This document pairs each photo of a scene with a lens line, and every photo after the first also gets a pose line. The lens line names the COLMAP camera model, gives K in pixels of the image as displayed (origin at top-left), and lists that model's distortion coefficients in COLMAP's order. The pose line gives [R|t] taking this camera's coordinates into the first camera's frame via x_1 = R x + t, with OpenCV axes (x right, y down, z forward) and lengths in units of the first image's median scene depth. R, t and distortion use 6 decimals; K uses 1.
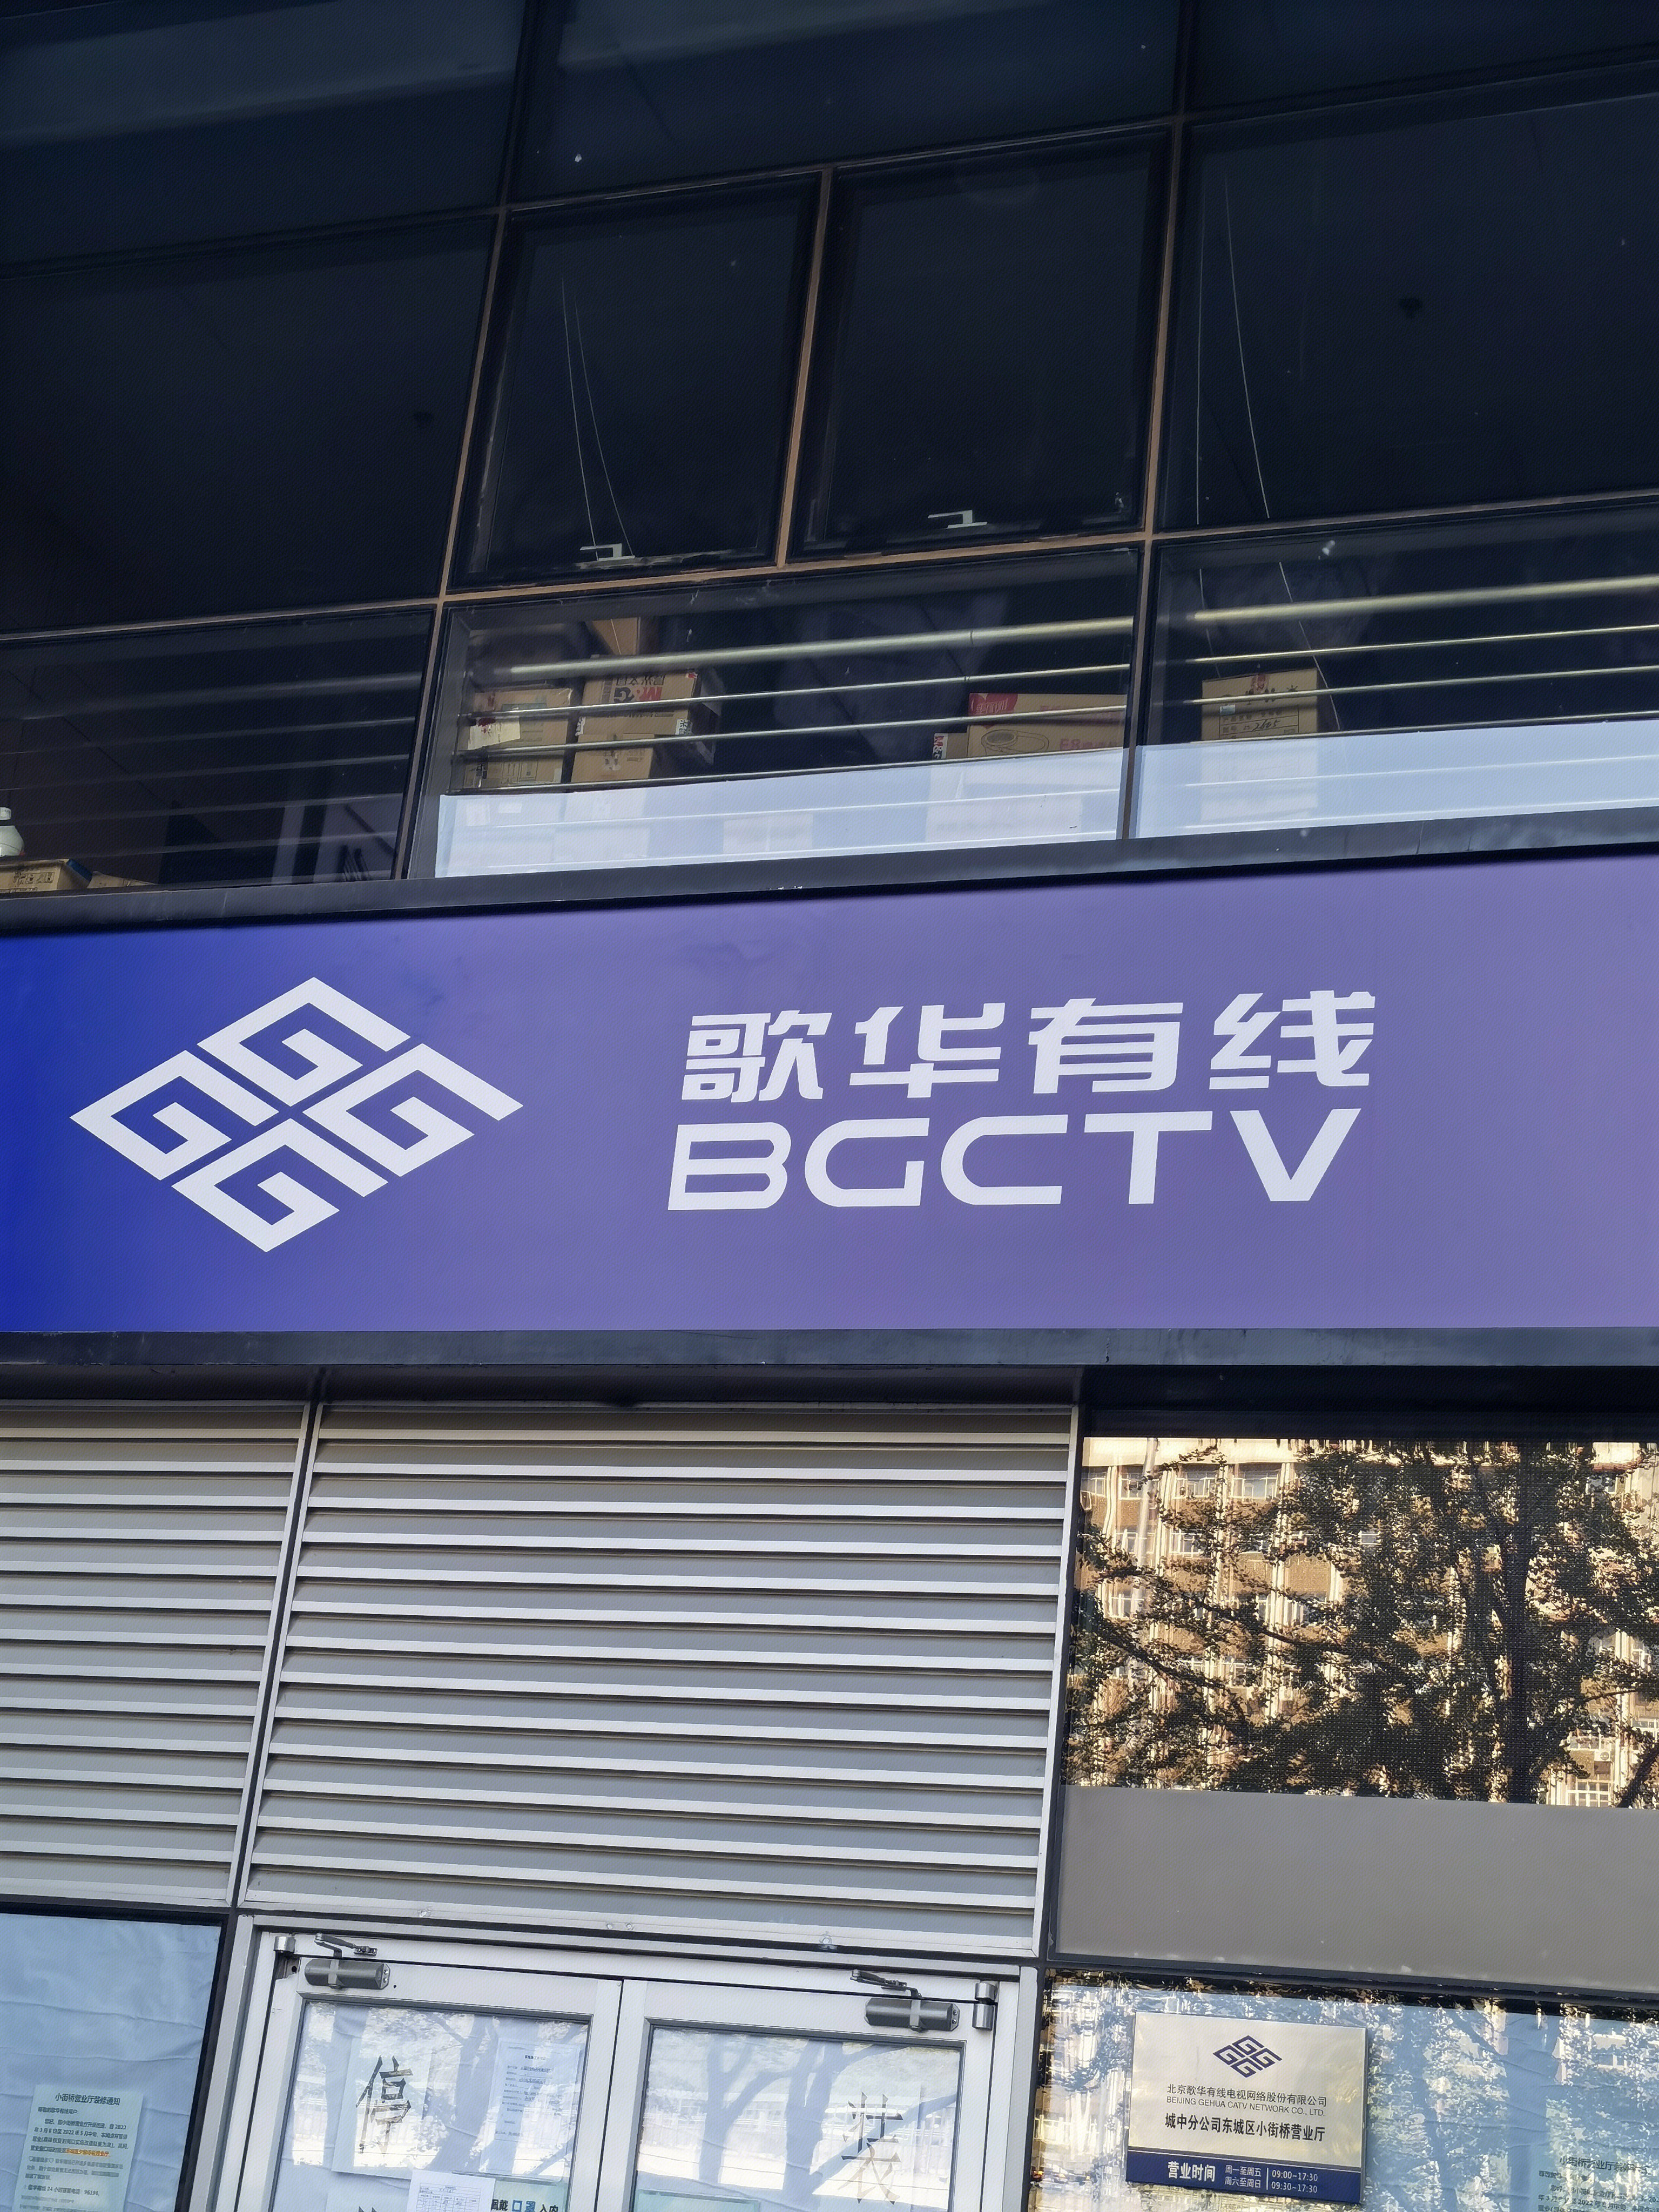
lens RADIAL K [[3335.9, 0, 805.3], [0, 3335.9, 1023.5], [0, 0, 1]] dist [0.074010, 0.000000]
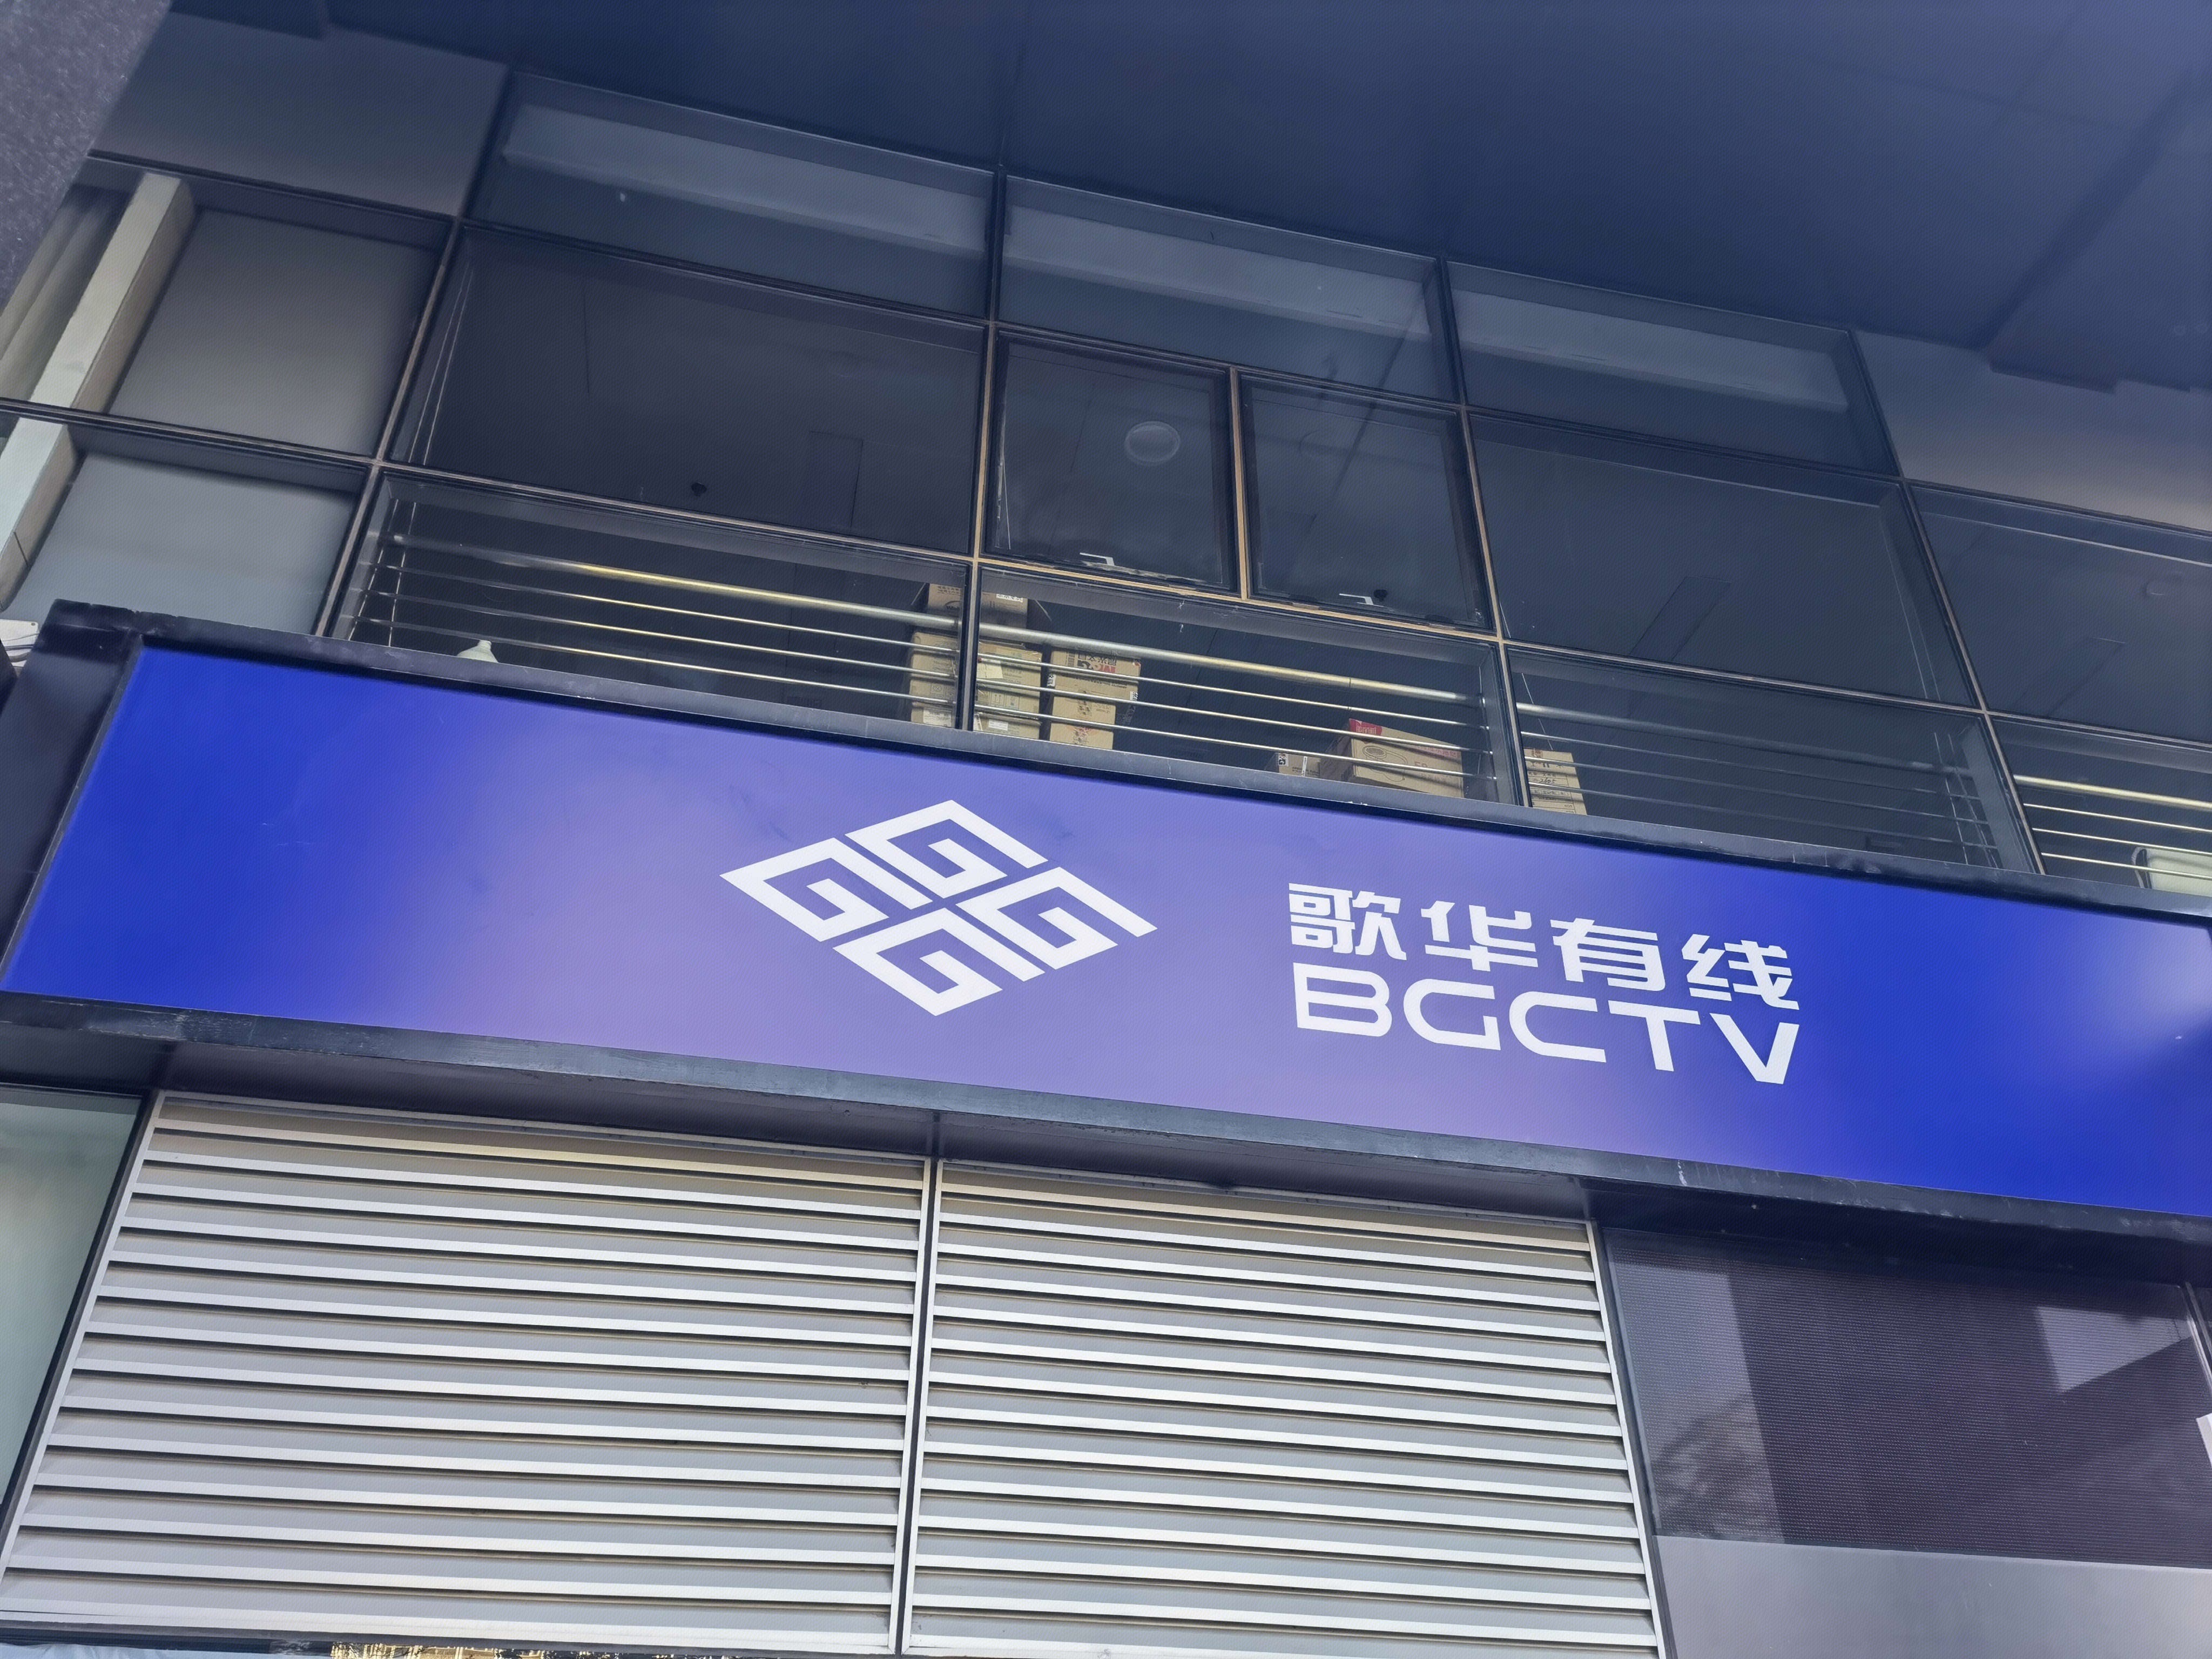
lens RADIAL K [[1757.0, 0, 1153.1], [0, 1757.0, 755.9], [0, 0, 1]] dist [0.083042, -0.057611]
pose [[0.840726, 0.235762, 0.487438, -0.426307], [-0.122178, 0.959612, -0.253411, 0.130864], [-0.527496, 0.153495, 0.835576, 0.463256]]
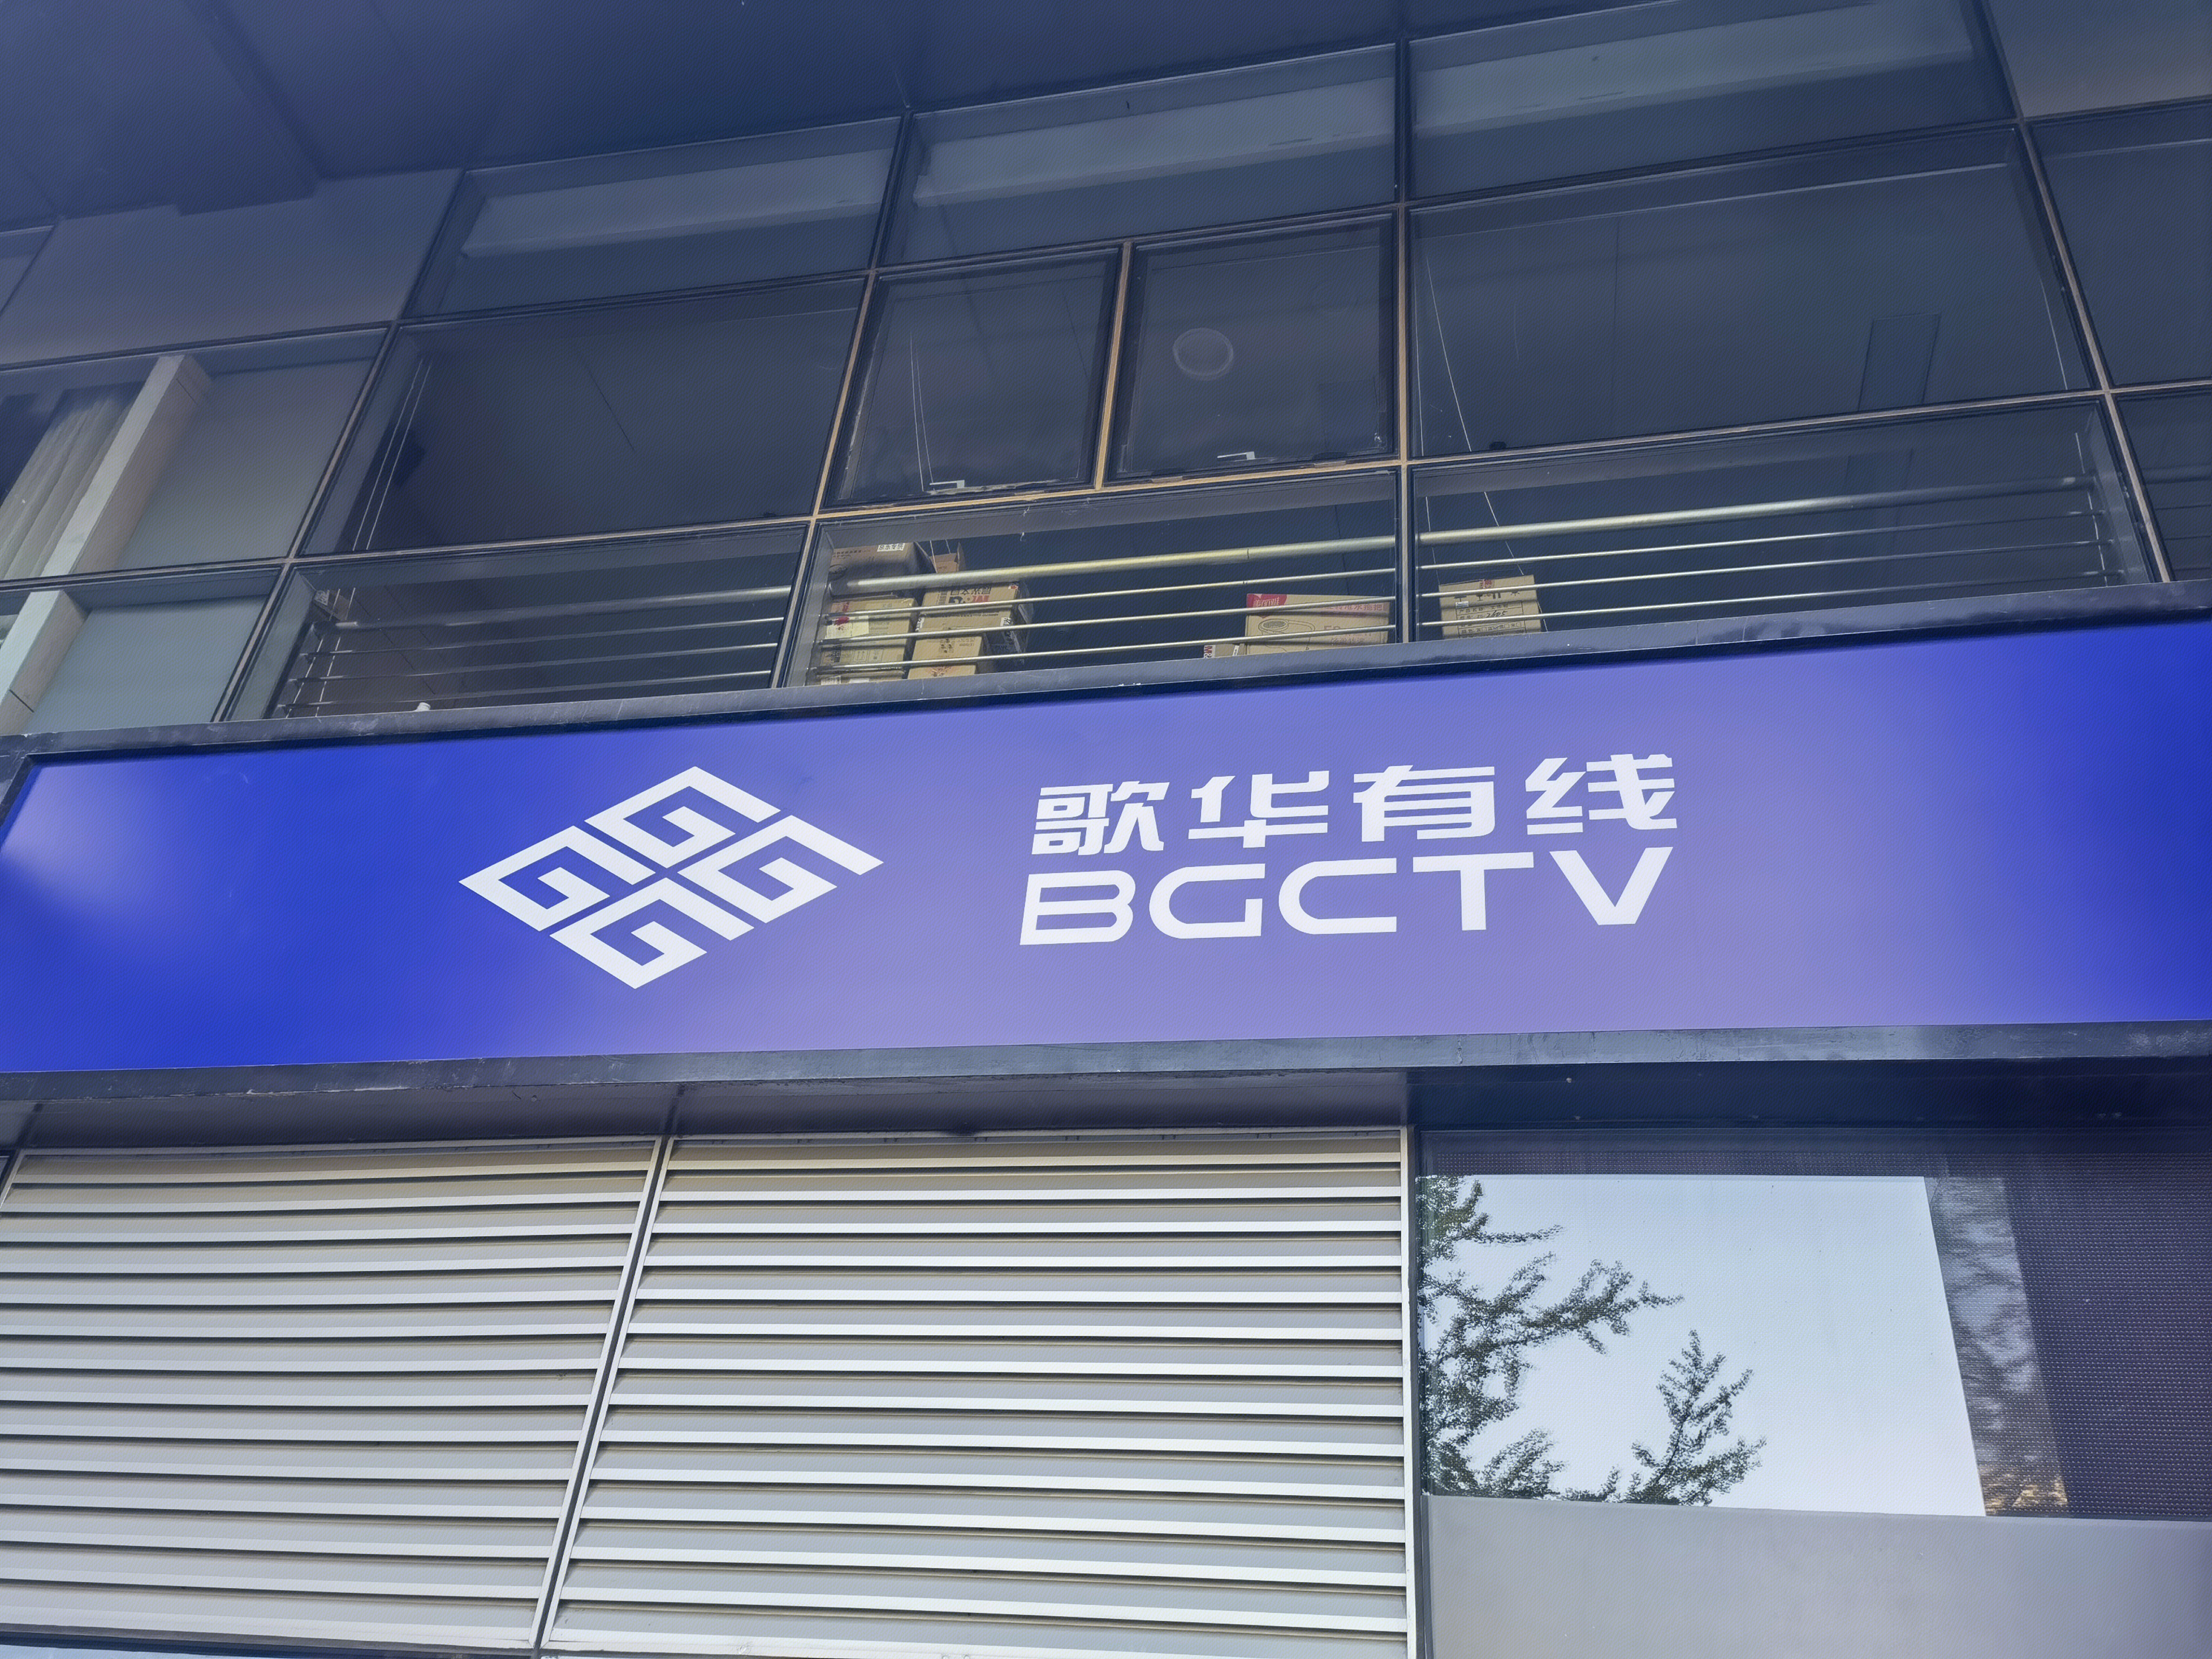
lens RADIAL K [[1866.1, 0, 1111.4], [0, 1866.1, 742.1], [0, 0, 1]] dist [0.052511, 0.030444]
pose [[0.991990, 0.060005, 0.111157, -0.082921], [-0.031894, 0.970437, -0.239236, 0.136074], [-0.122226, 0.233775, 0.964578, 0.388180]]
